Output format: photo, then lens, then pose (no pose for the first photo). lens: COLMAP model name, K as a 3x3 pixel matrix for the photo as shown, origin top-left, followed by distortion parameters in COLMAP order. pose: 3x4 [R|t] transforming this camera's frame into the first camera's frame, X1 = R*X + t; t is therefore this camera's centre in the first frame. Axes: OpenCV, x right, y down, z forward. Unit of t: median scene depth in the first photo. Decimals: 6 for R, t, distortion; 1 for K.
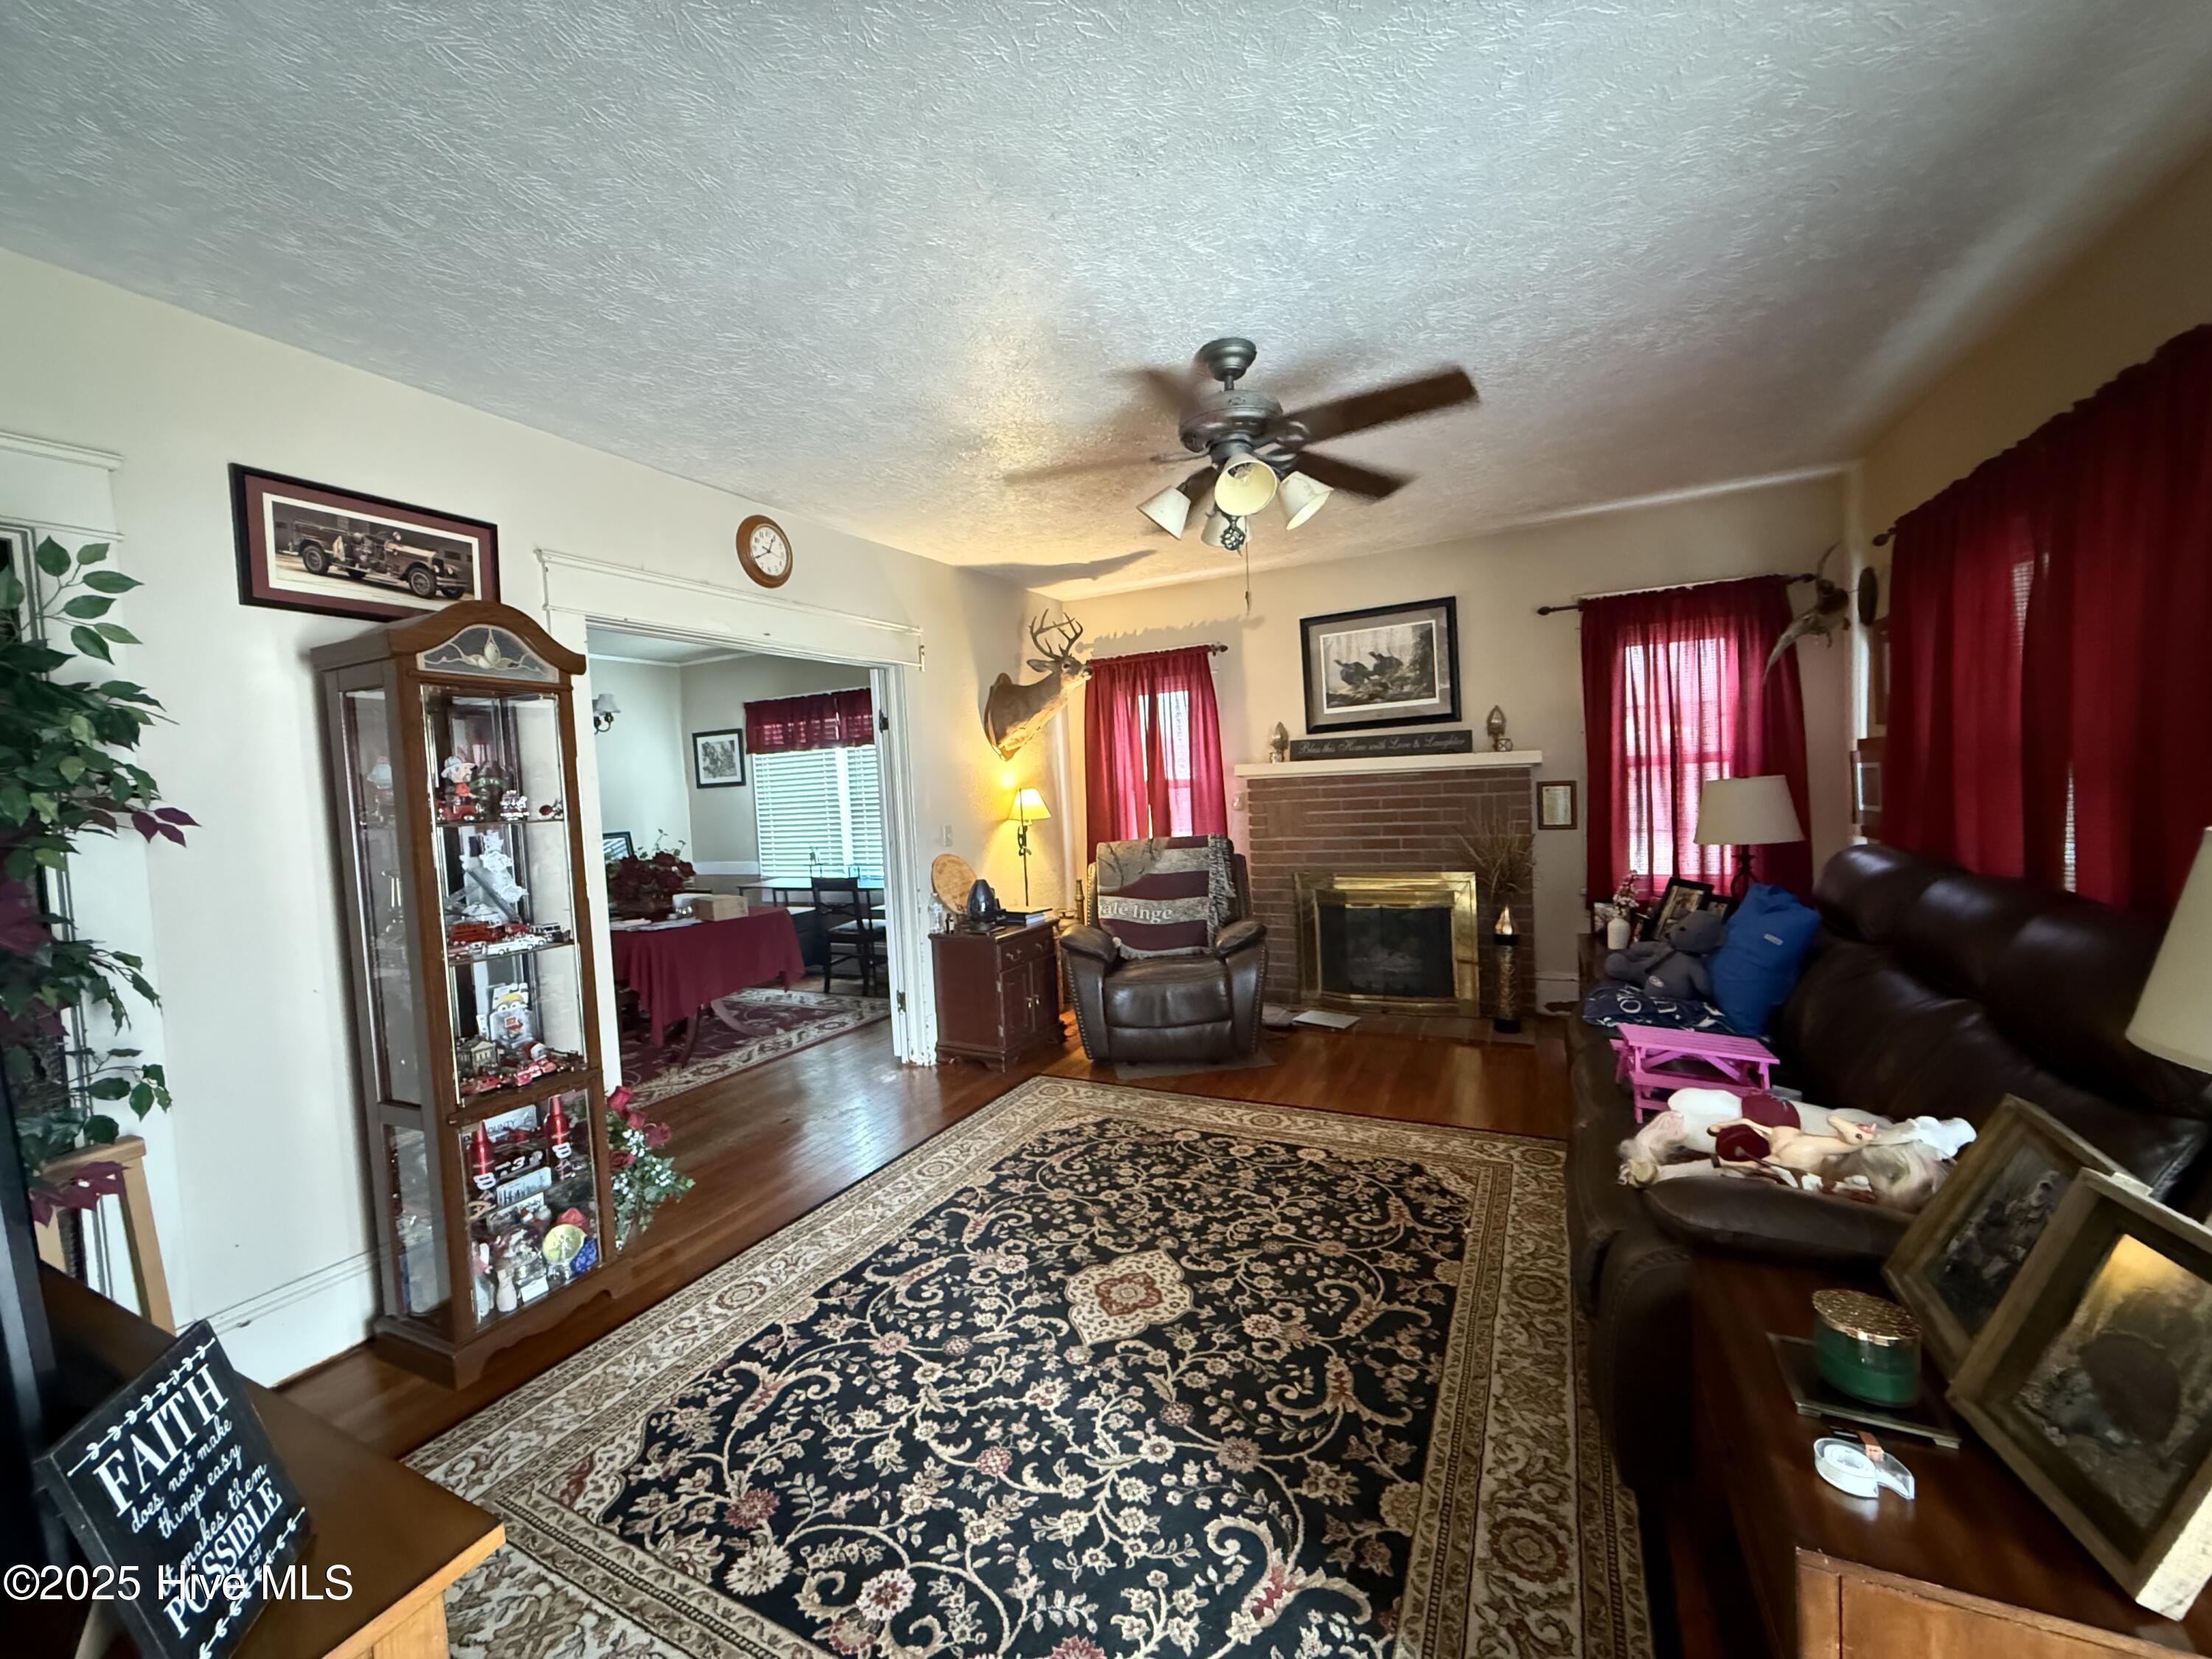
lens RADIAL K [[879.4, 0, 1092.5], [0, 879.4, 823.7], [0, 0, 1]] dist [-0.000020, -0.000162]
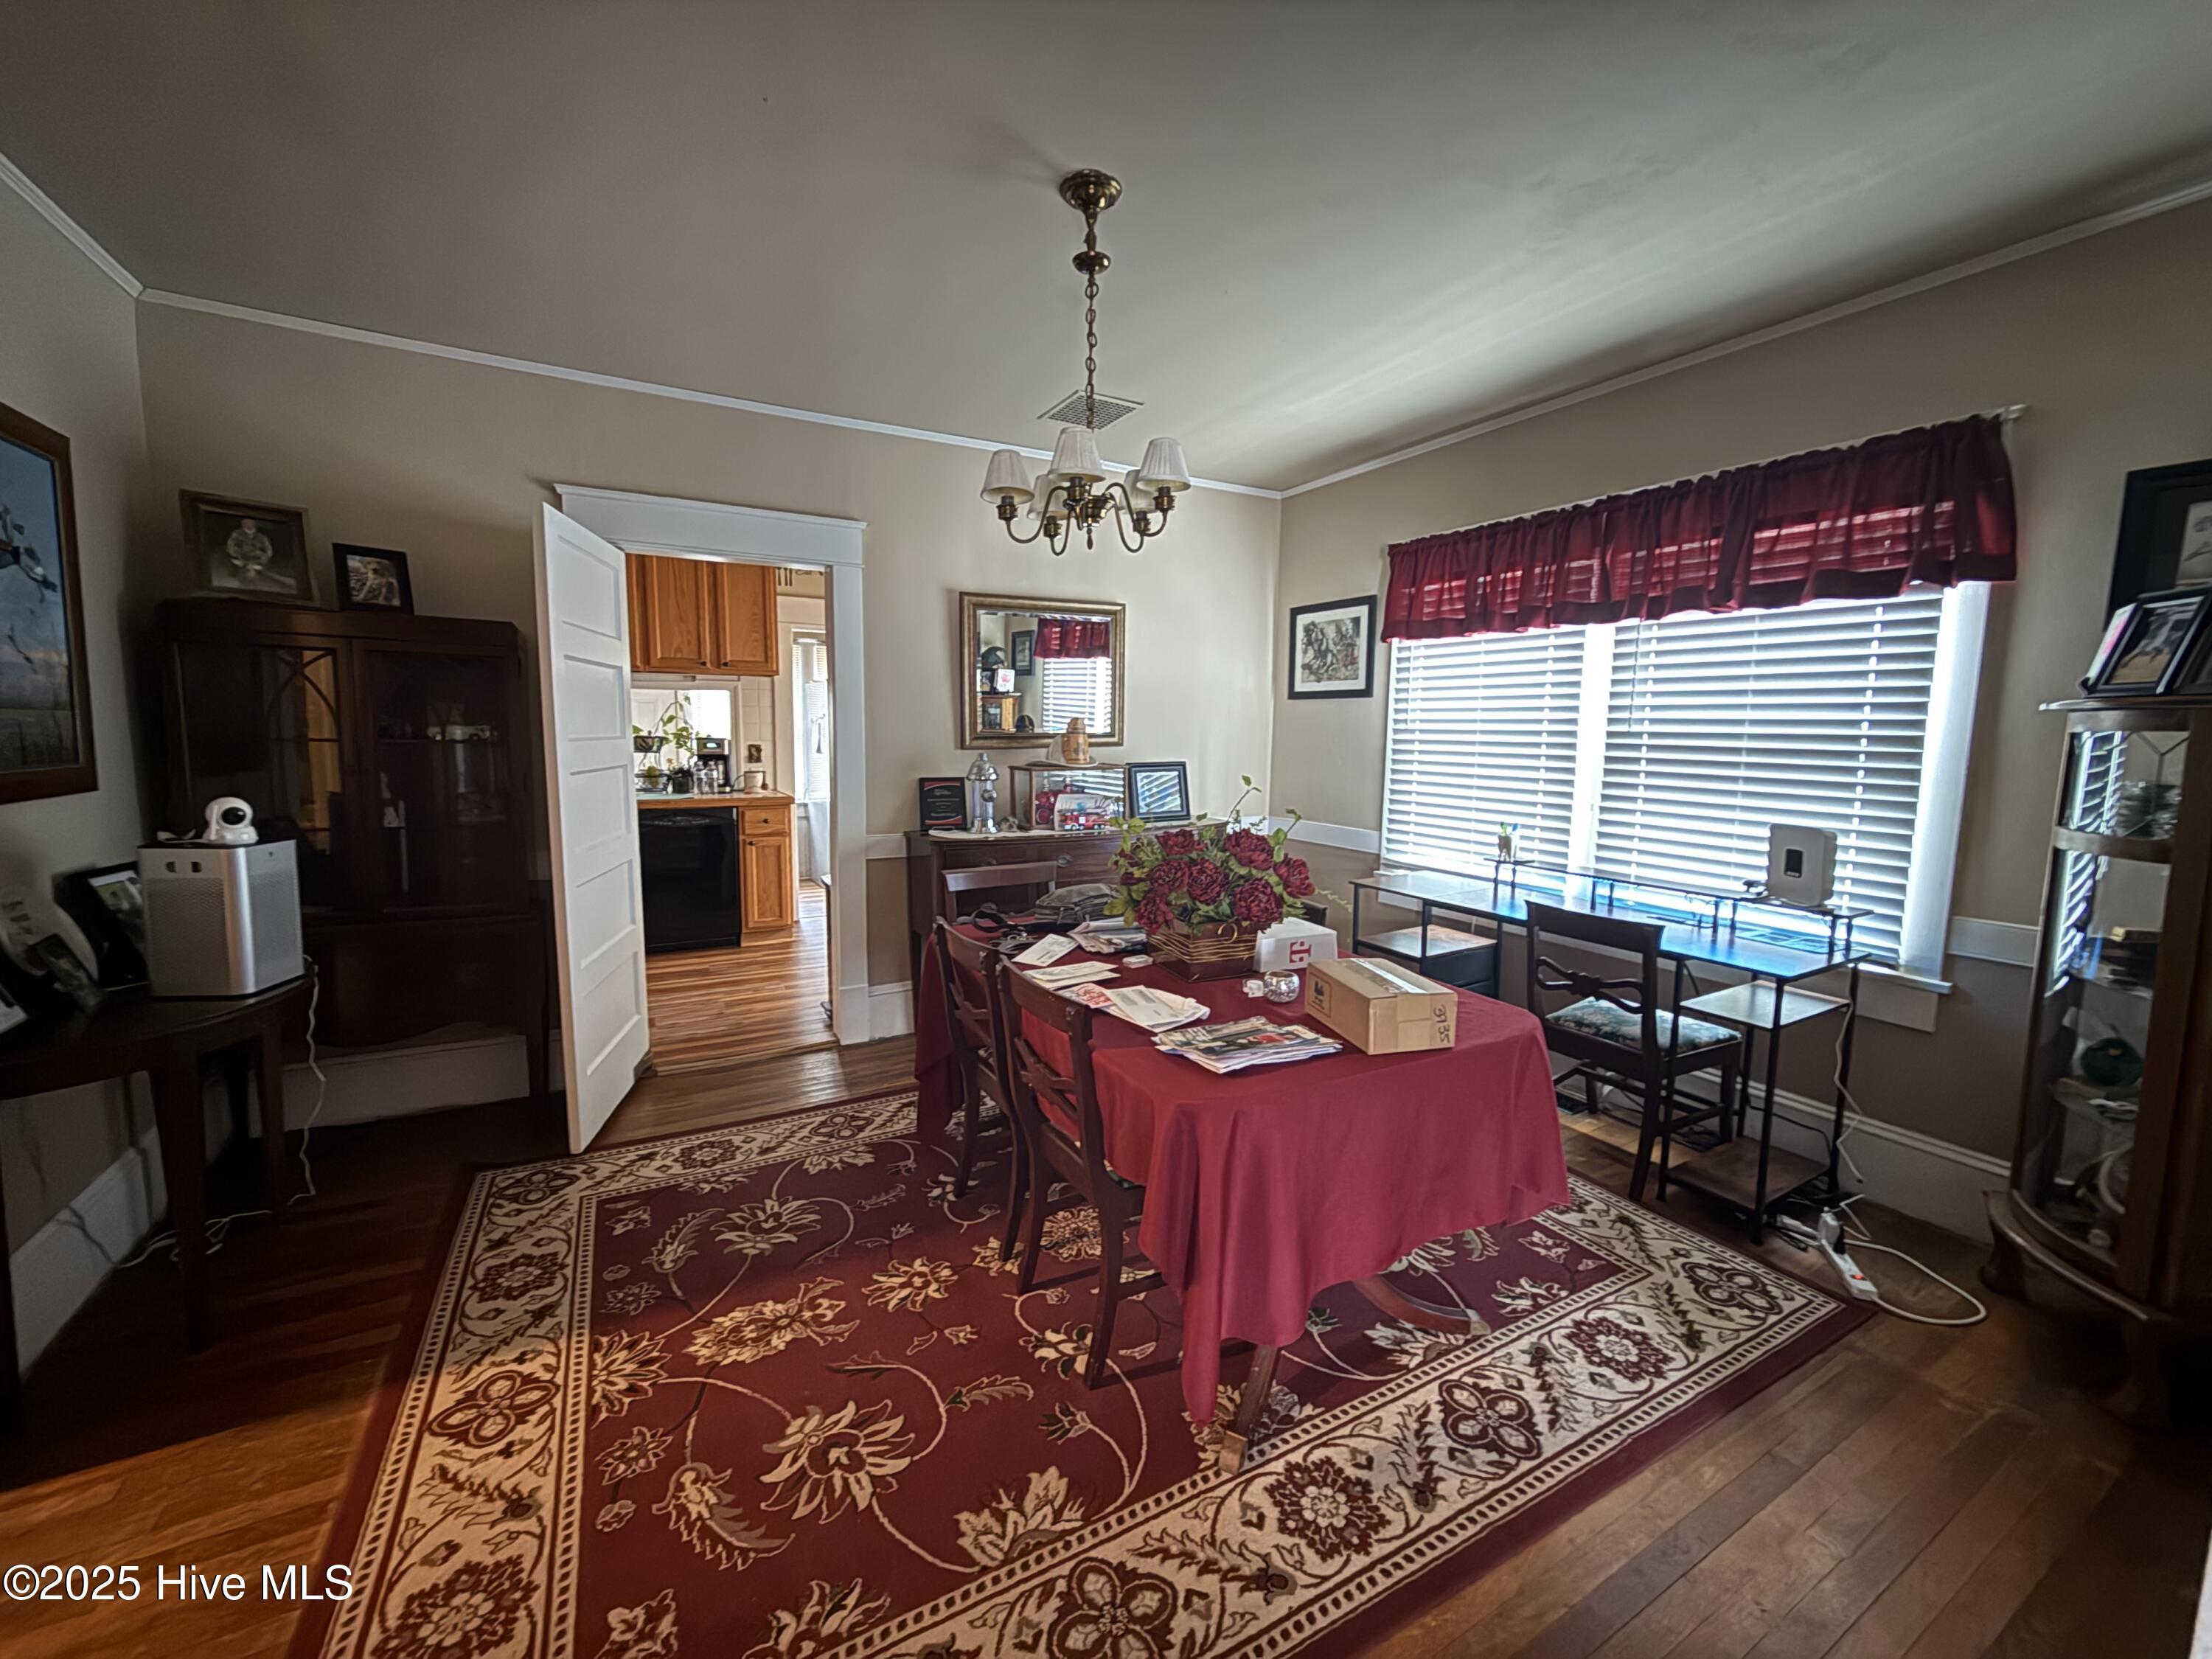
lens RADIAL K [[879.4, 0, 1092.5], [0, 879.4, 823.7], [0, 0, 1]] dist [-0.000020, -0.000162]
pose [[0.826458, 0.122731, -0.549458, -0.321710], [-0.078128, 0.991509, 0.103955, -0.010132], [0.557551, -0.042987, 0.829029, 0.614922]]
